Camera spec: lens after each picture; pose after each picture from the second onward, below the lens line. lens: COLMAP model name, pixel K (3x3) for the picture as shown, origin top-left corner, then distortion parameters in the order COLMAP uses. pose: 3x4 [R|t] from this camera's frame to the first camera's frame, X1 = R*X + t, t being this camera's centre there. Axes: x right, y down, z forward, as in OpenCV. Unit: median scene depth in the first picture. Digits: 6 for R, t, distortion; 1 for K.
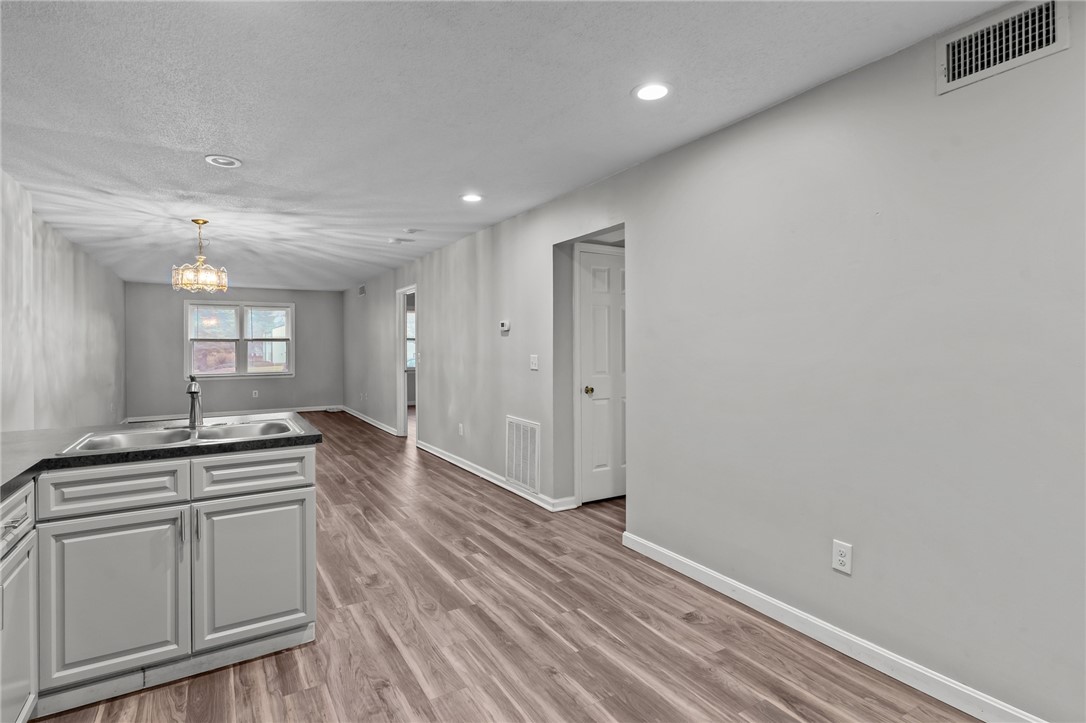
lens RADIAL K [[547.1, 0, 536.7], [0, 547.1, 348.0], [0, 0, 1]] dist [0.002792, -0.000418]
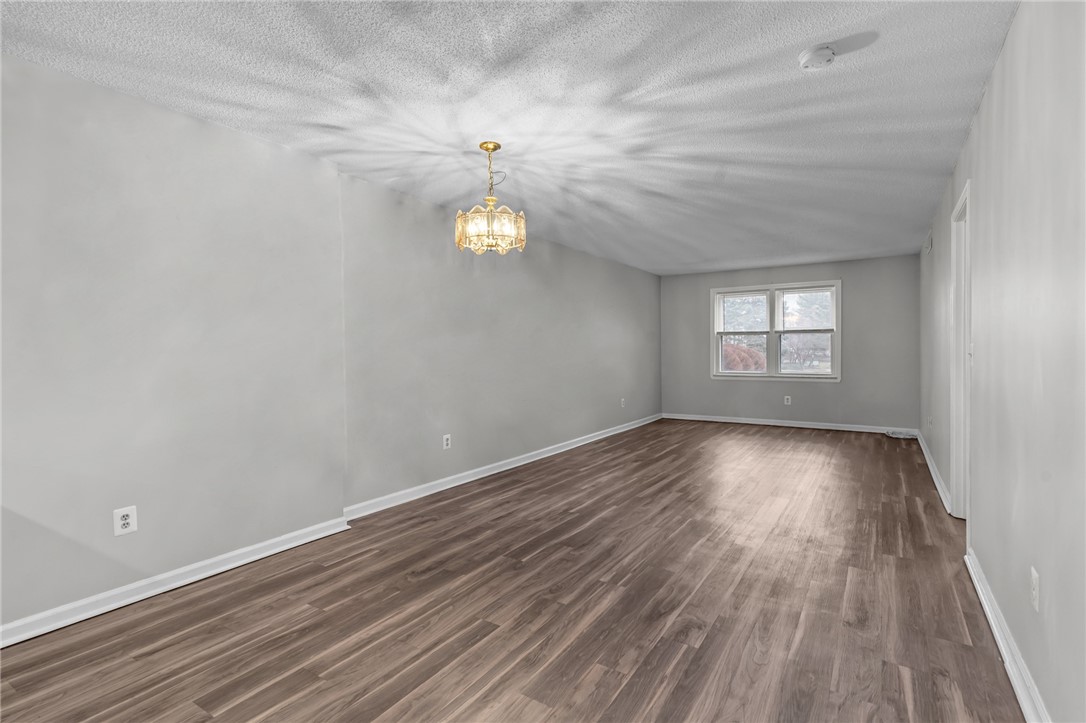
lens RADIAL K [[516.2, 0, 542.6], [0, 516.2, 364.0], [0, 0, 1]] dist [-0.000303, -0.000334]
pose [[0.441203, 0.025676, -0.897040, -0.007517], [0.001958, 0.999561, 0.029574, 0.021562], [0.897405, -0.014805, 0.440959, 0.874204]]
